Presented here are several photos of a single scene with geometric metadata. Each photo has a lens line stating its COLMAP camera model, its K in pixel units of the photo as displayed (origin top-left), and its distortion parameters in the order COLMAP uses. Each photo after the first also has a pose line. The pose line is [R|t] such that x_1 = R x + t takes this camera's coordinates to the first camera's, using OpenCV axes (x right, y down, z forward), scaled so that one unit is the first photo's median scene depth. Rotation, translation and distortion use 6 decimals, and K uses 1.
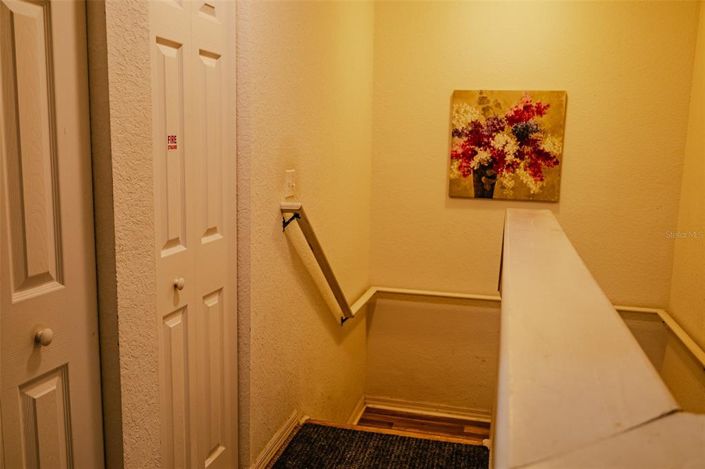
lens RADIAL K [[622.4, 0, 354.5], [0, 622.4, 236.0], [0, 0, 1]] dist [-0.000032, -0.005317]
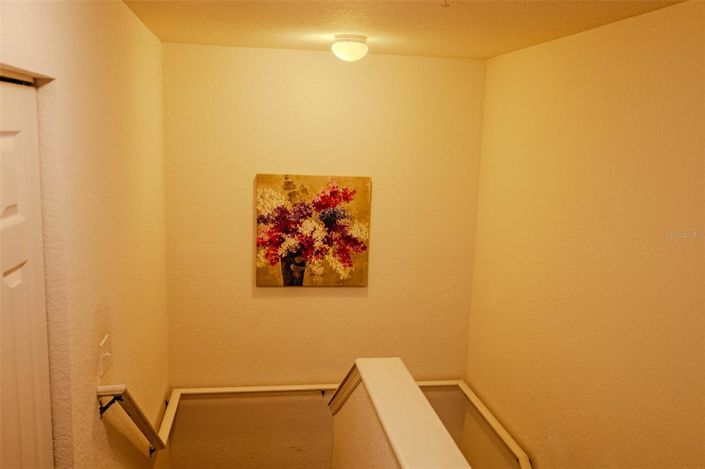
lens RADIAL K [[622.4, 0, 356.7], [0, 622.4, 232.3], [0, 0, 1]] dist [-0.000032, -0.005317]
pose [[0.913489, -0.059255, 0.402525, -0.084046], [0.045234, 0.997995, 0.044259, -0.185272], [-0.404341, -0.022223, 0.914338, 0.094564]]
